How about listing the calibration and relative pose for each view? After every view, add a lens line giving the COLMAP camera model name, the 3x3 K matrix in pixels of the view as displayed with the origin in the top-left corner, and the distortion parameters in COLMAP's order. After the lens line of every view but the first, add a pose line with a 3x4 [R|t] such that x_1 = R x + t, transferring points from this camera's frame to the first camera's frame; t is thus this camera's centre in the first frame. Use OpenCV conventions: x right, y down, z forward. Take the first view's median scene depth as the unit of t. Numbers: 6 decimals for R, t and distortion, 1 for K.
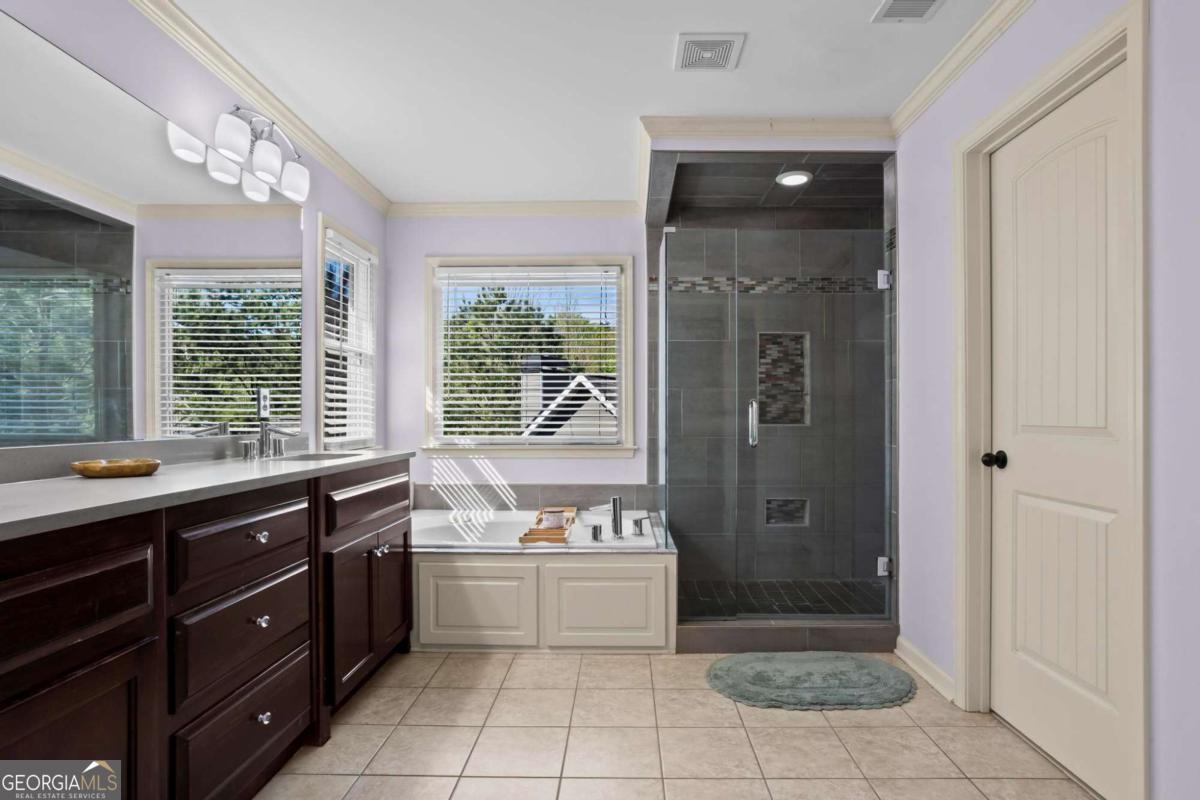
lens RADIAL K [[626.2, 0, 603.0], [0, 626.2, 387.4], [0, 0, 1]] dist [-0.003773, 0.000031]
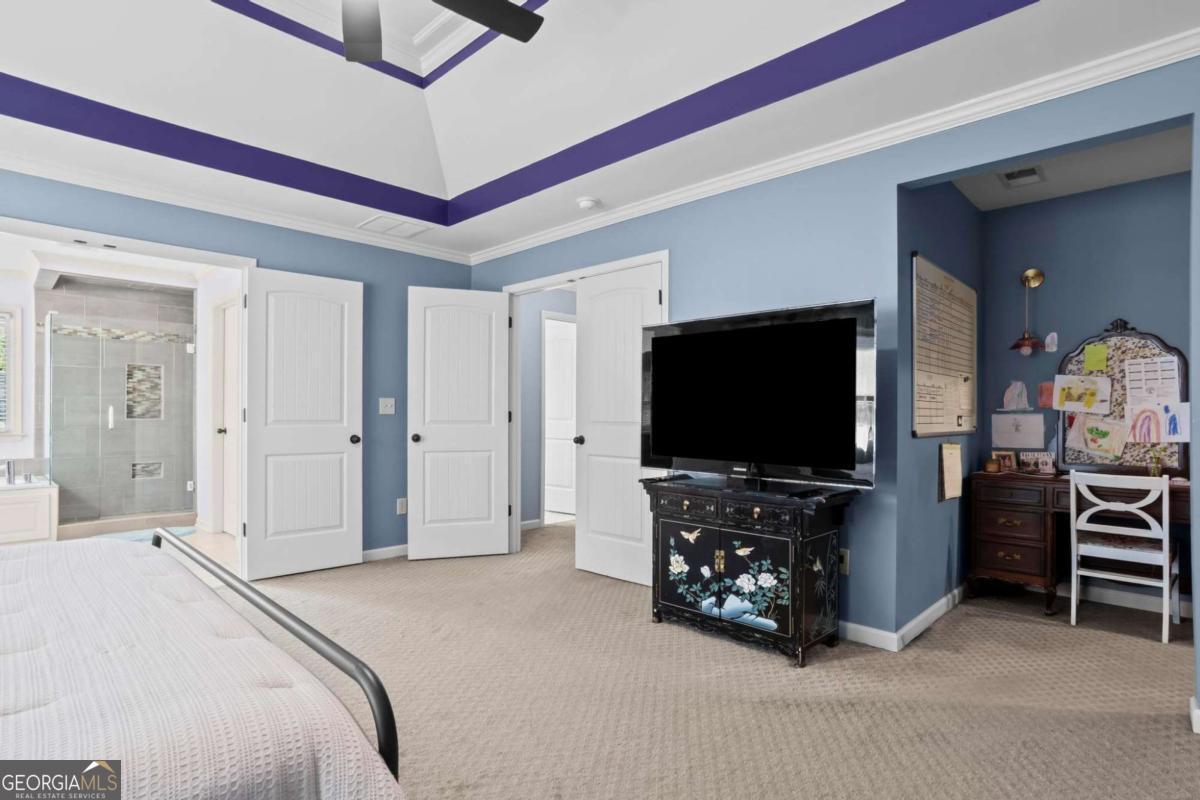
lens RADIAL K [[591.4, 0, 611.9], [0, 591.4, 414.9], [0, 0, 1]] dist [-0.062030, 0.026825]
pose [[0.645284, -0.001273, 0.763942, -0.086055], [-0.035611, 0.998861, 0.031745, -0.047391], [-0.763112, -0.047689, 0.644504, -1.007036]]
